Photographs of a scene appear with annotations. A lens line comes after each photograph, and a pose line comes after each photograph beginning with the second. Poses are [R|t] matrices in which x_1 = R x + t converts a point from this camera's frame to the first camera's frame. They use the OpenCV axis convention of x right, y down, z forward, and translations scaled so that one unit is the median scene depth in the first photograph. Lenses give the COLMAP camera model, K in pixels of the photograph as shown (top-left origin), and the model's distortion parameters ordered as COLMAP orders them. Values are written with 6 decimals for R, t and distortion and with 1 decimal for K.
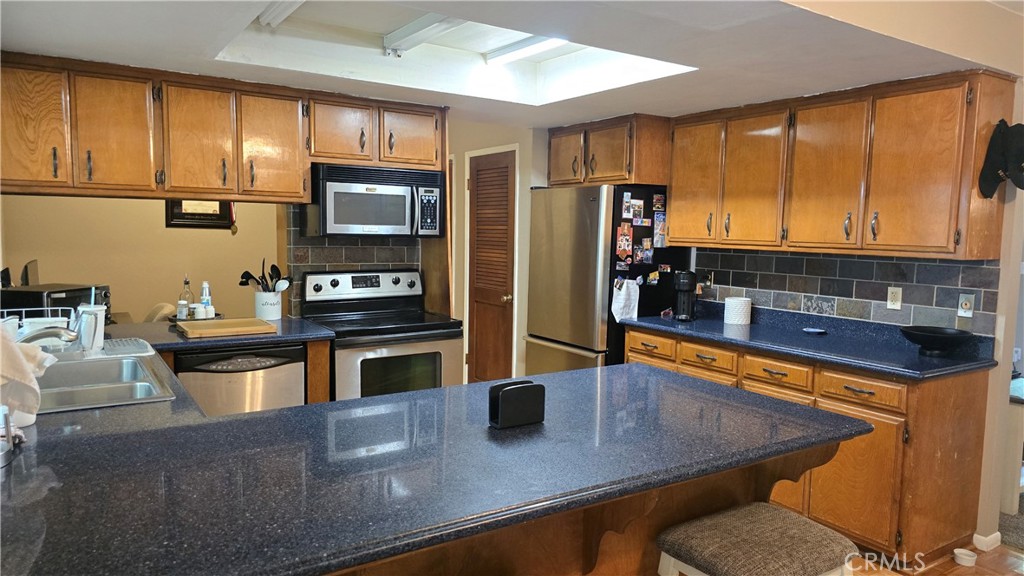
lens RADIAL K [[692.7, 0, 516.5], [0, 692.7, 289.8], [0, 0, 1]] dist [0.086518, -0.086063]
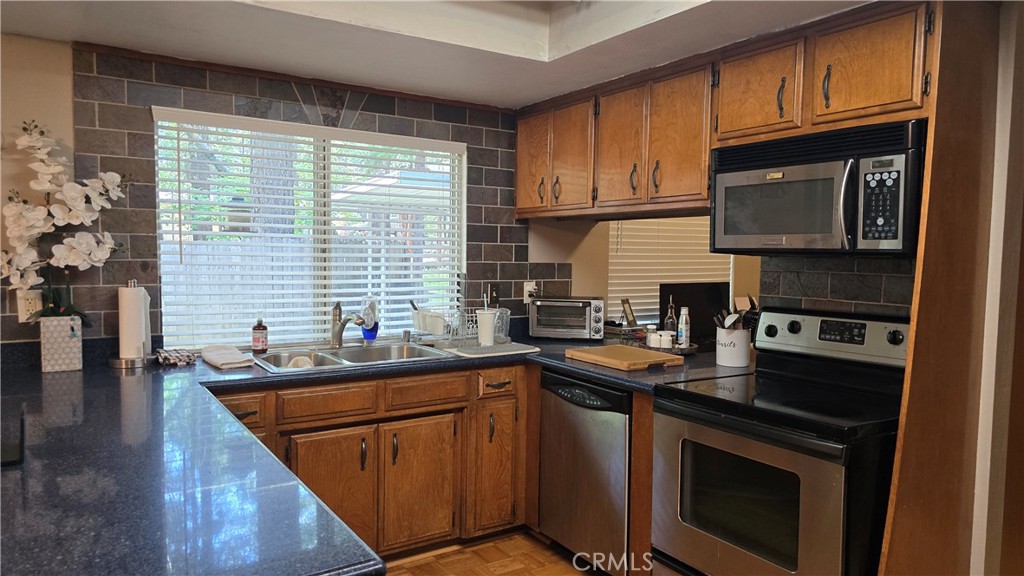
lens RADIAL K [[692.7, 0, 516.5], [0, 692.7, 289.8], [0, 0, 1]] dist [0.086518, -0.086063]
pose [[0.001532, 0.041460, -0.999139, 0.367885], [-0.102589, 0.993875, 0.041084, -0.042296], [0.994723, 0.102438, 0.005776, 0.704722]]
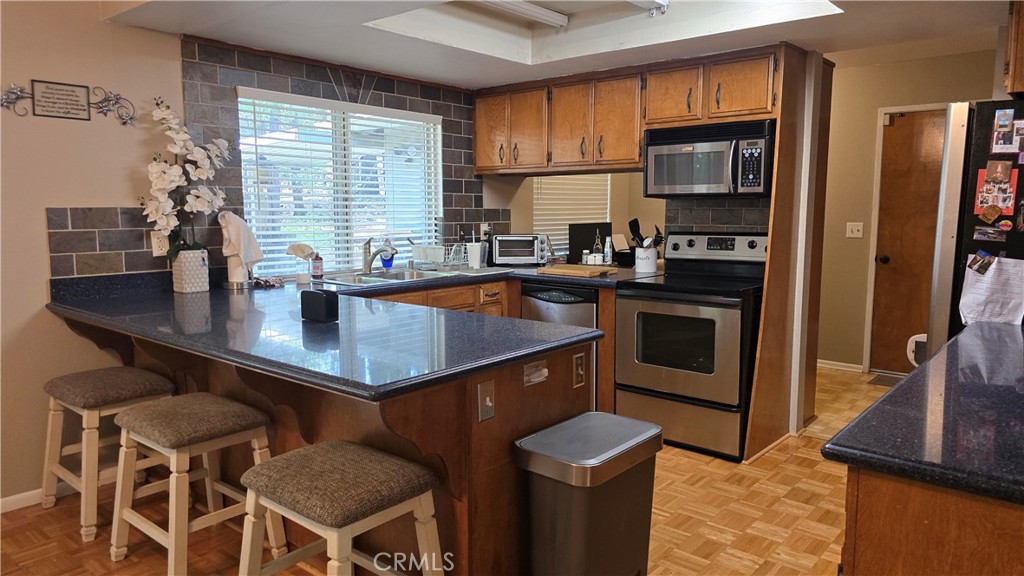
lens RADIAL K [[688.6, 0, 524.5], [0, 688.6, 286.2], [0, 0, 1]] dist [0.071289, -0.066483]
pose [[0.290055, 0.093482, -0.952433, 0.623603], [-0.080982, 0.994046, 0.072904, -0.000927], [0.953577, 0.055984, 0.295899, 0.442855]]
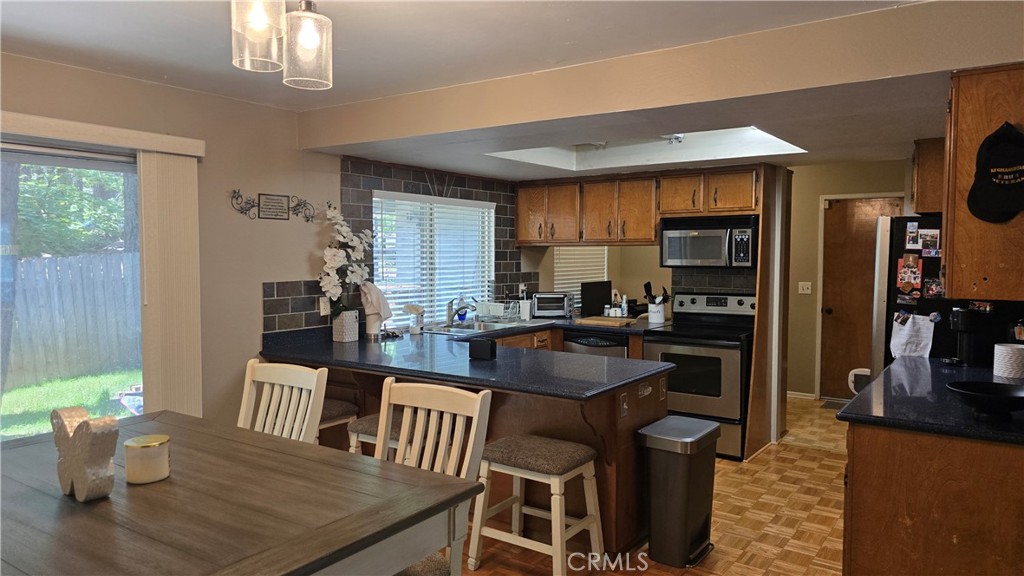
lens RADIAL K [[692.7, 0, 516.5], [0, 692.7, 289.8], [0, 0, 1]] dist [0.086518, -0.086063]
pose [[0.368199, 0.034592, -0.929103, 0.856154], [-0.077111, 0.997001, 0.006561, -0.013192], [0.926544, 0.069228, 0.369762, 0.153041]]
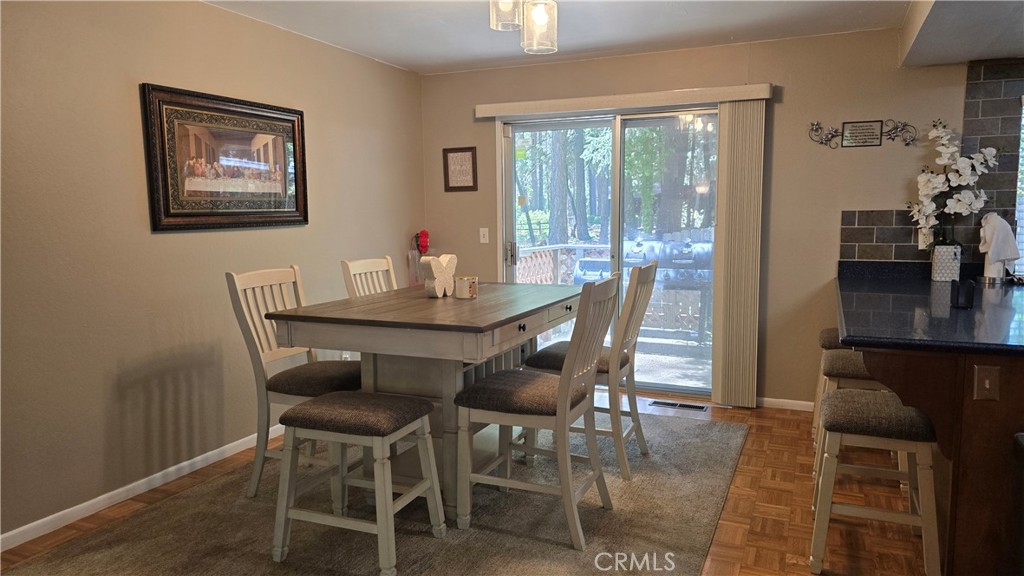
lens RADIAL K [[688.6, 0, 524.5], [0, 688.6, 286.2], [0, 0, 1]] dist [0.071289, -0.066483]
pose [[-0.834414, 0.046634, -0.549162, 0.746177], [-0.057079, 0.983744, 0.170266, -0.027348], [0.548175, 0.173418, -0.818187, 0.783051]]
